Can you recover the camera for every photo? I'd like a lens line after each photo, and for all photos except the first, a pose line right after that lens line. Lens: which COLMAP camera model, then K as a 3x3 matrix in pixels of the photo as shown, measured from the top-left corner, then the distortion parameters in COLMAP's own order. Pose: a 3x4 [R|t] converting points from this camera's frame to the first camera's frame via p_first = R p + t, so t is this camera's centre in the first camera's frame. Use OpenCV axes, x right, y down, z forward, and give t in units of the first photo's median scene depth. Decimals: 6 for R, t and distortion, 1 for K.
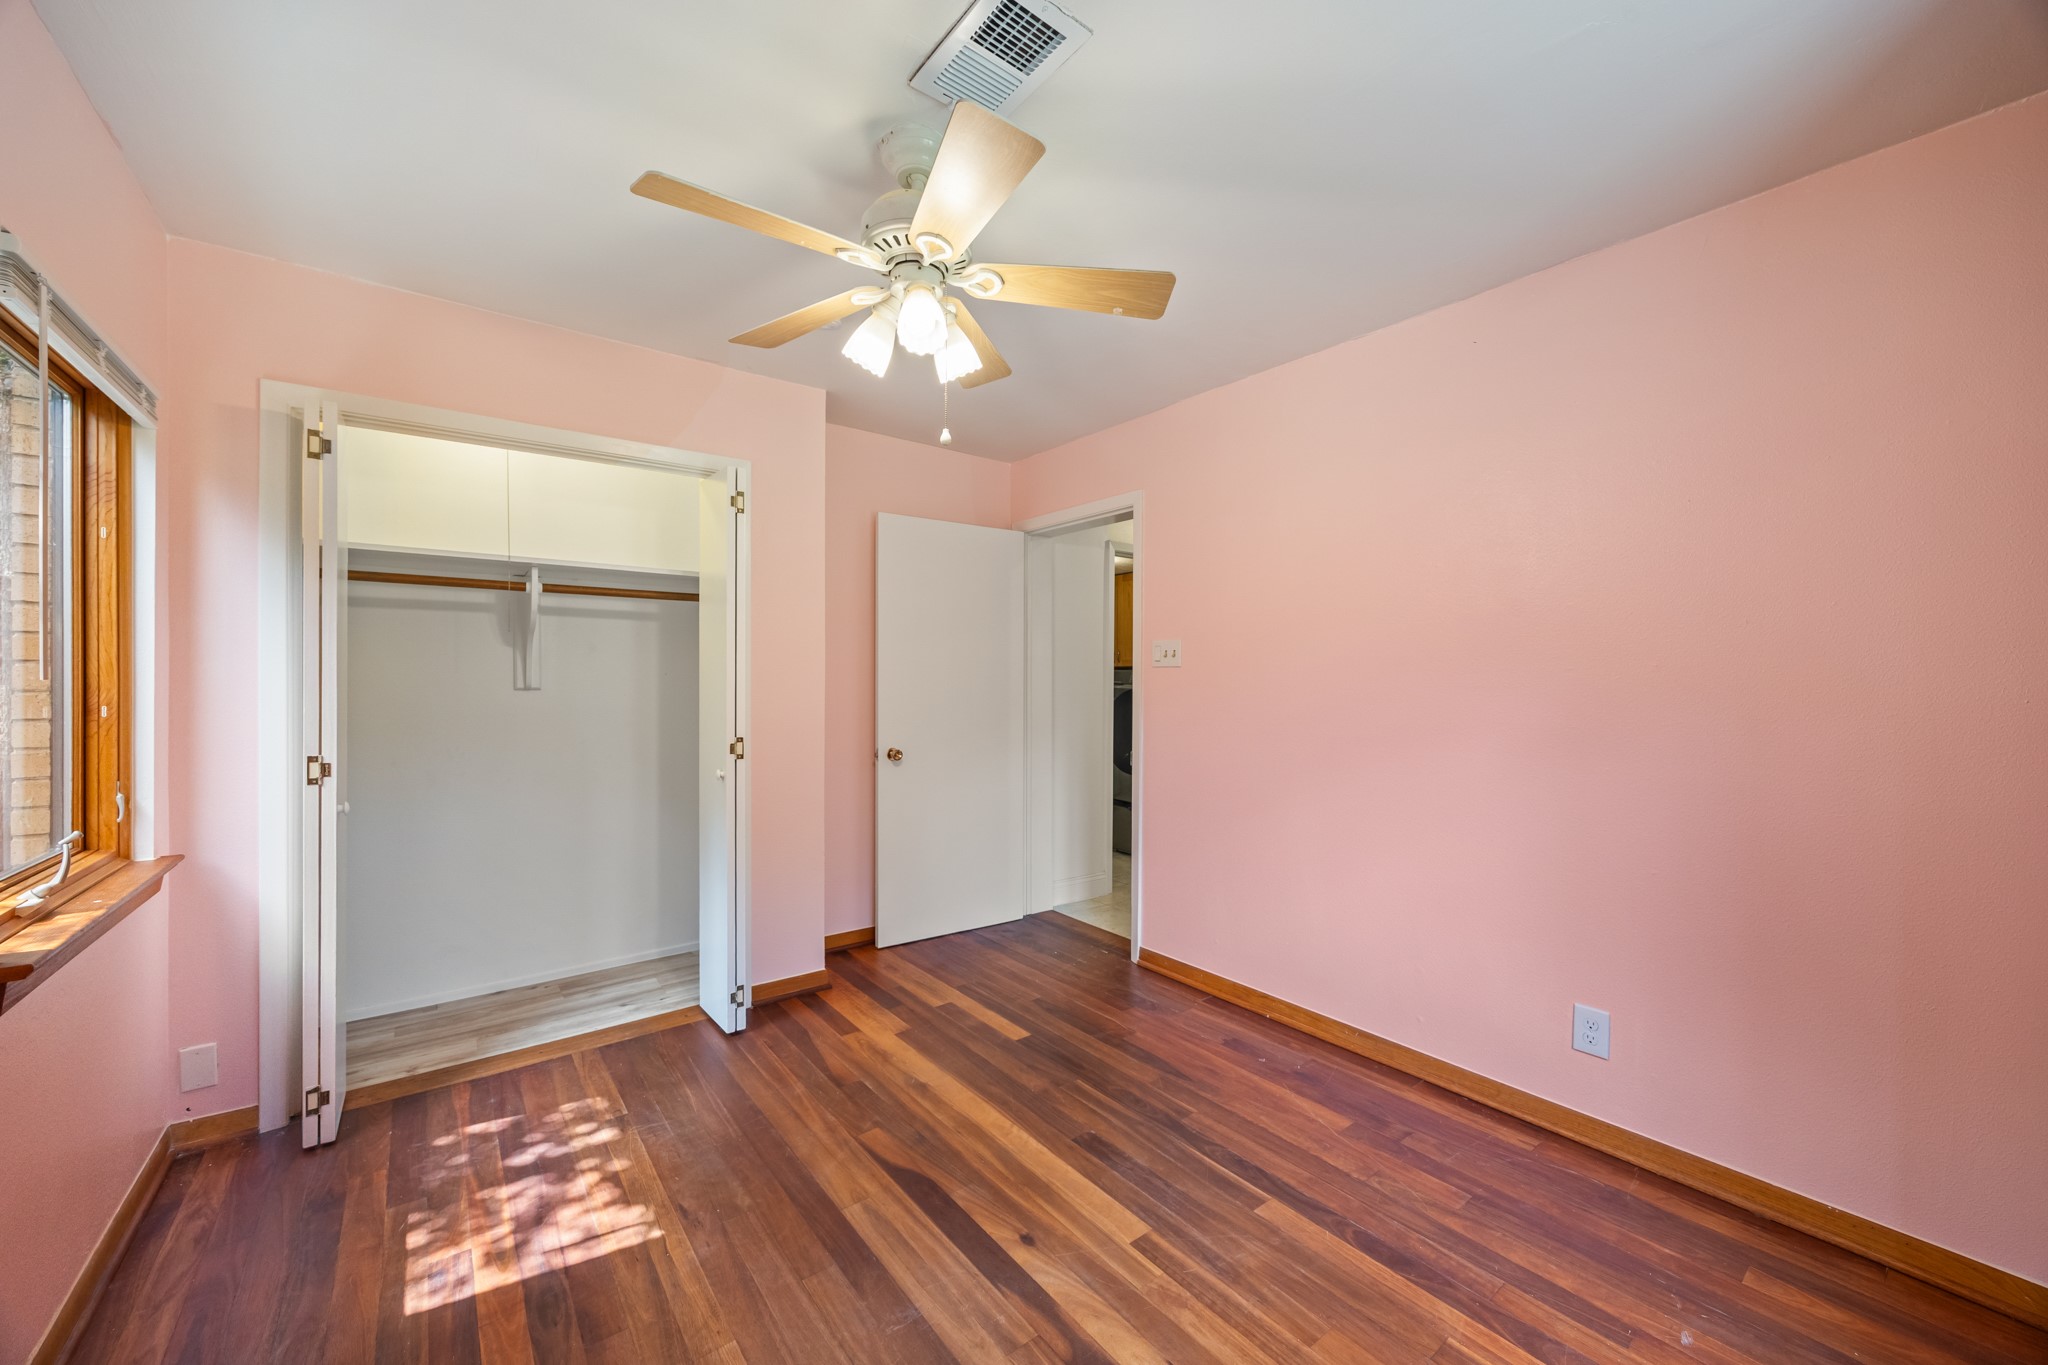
lens RADIAL K [[781.3, 0, 1031.3], [0, 781.3, 683.3], [0, 0, 1]] dist [-0.001989, 0.000197]
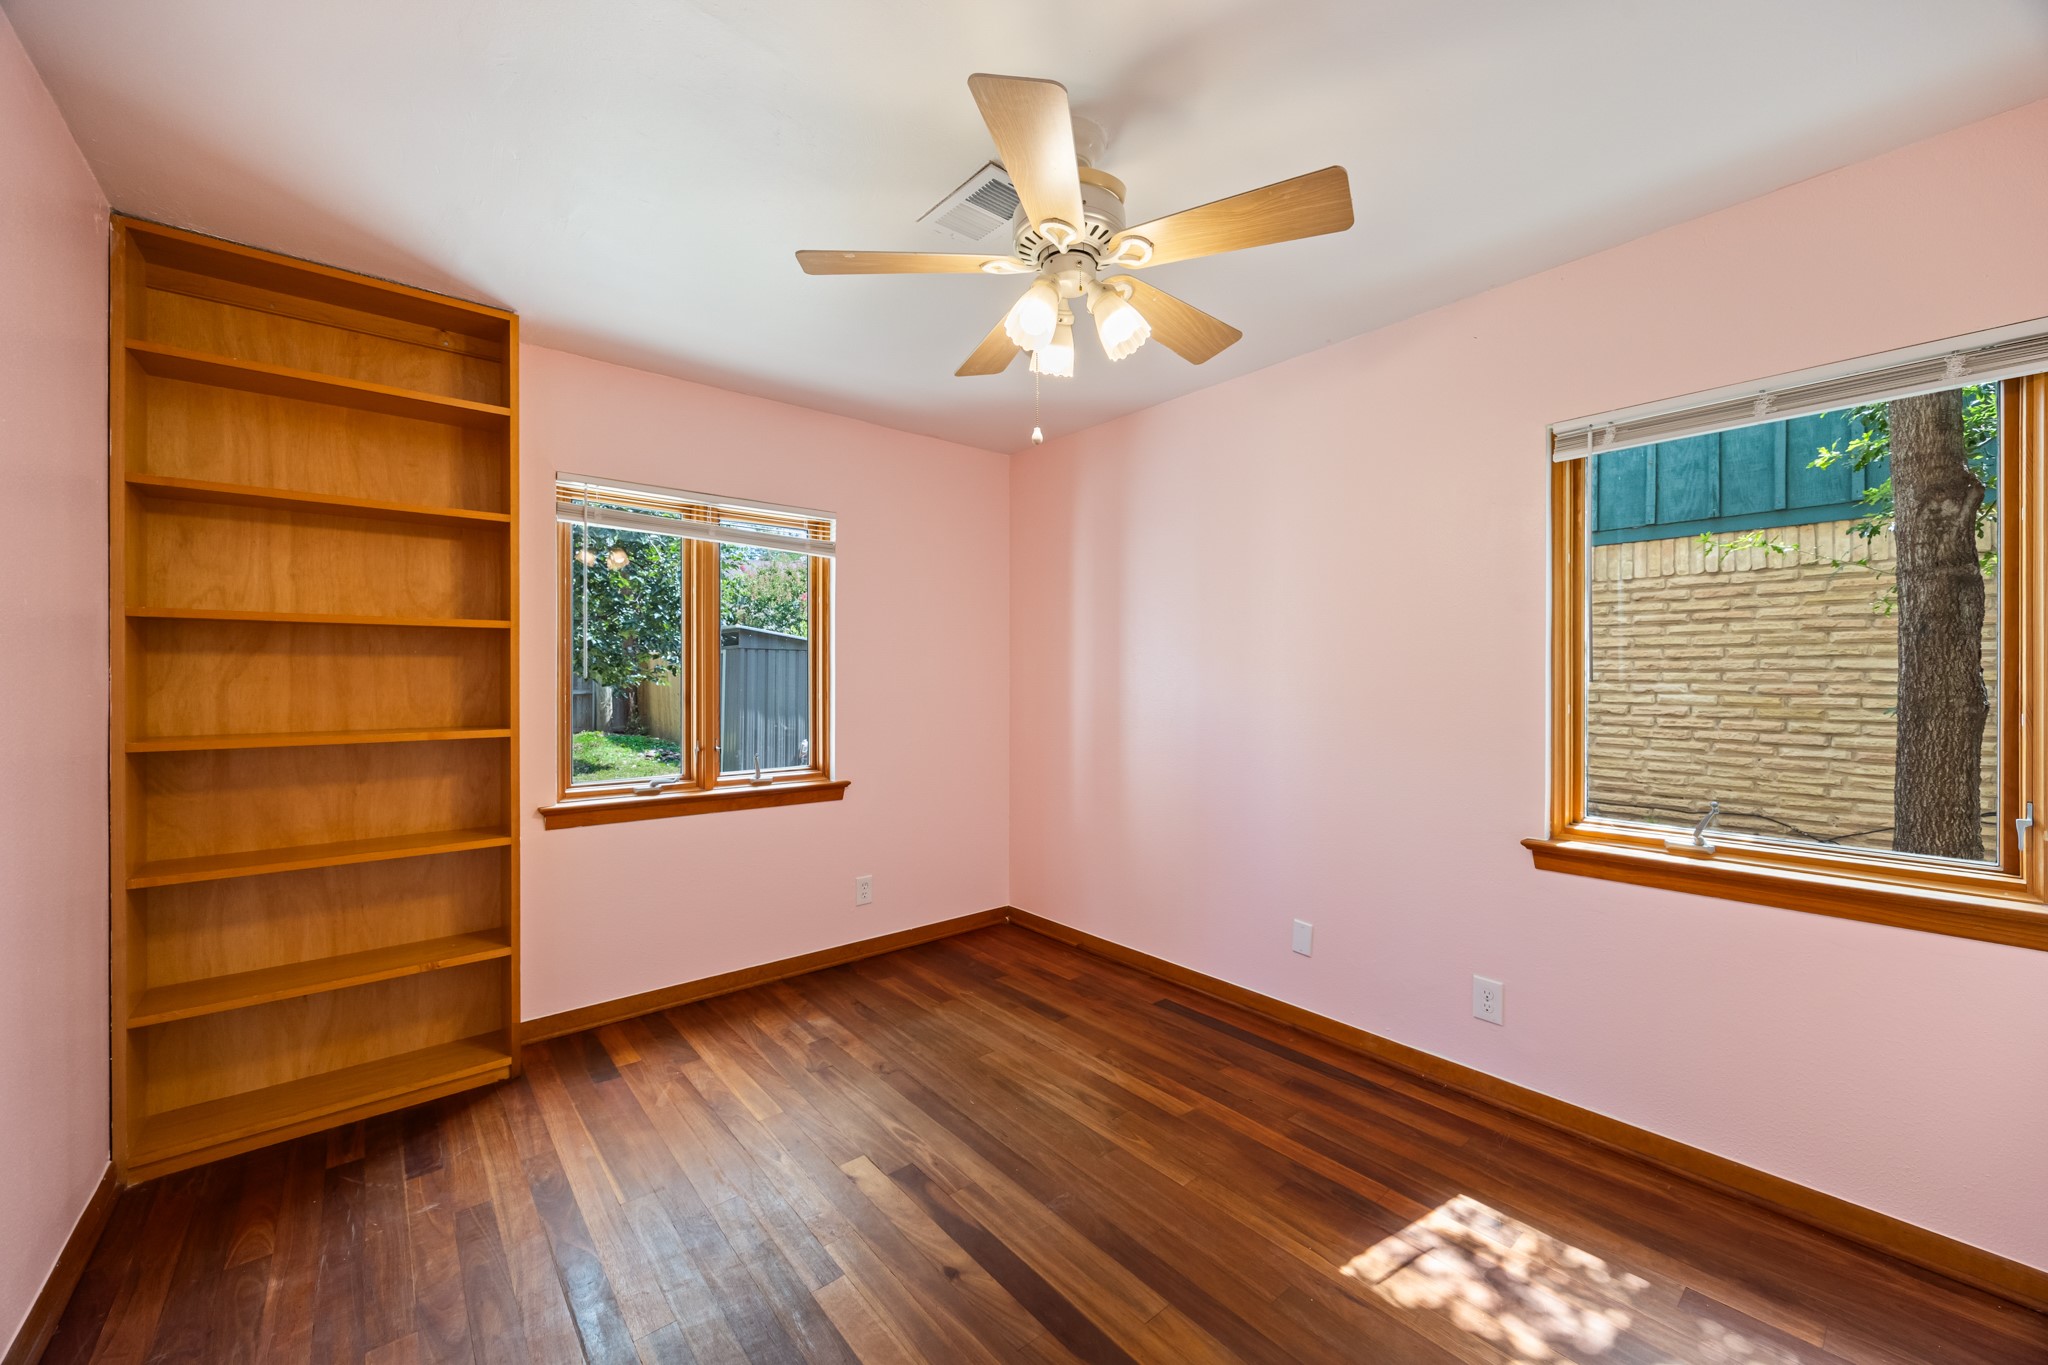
lens RADIAL K [[781.3, 0, 1031.3], [0, 781.3, 683.3], [0, 0, 1]] dist [-0.001989, 0.000197]
pose [[-0.999131, -0.000343, -0.041670, -0.060244], [-0.000922, 0.999903, 0.013870, -0.017070], [0.041661, 0.013896, -0.999035, 1.933715]]
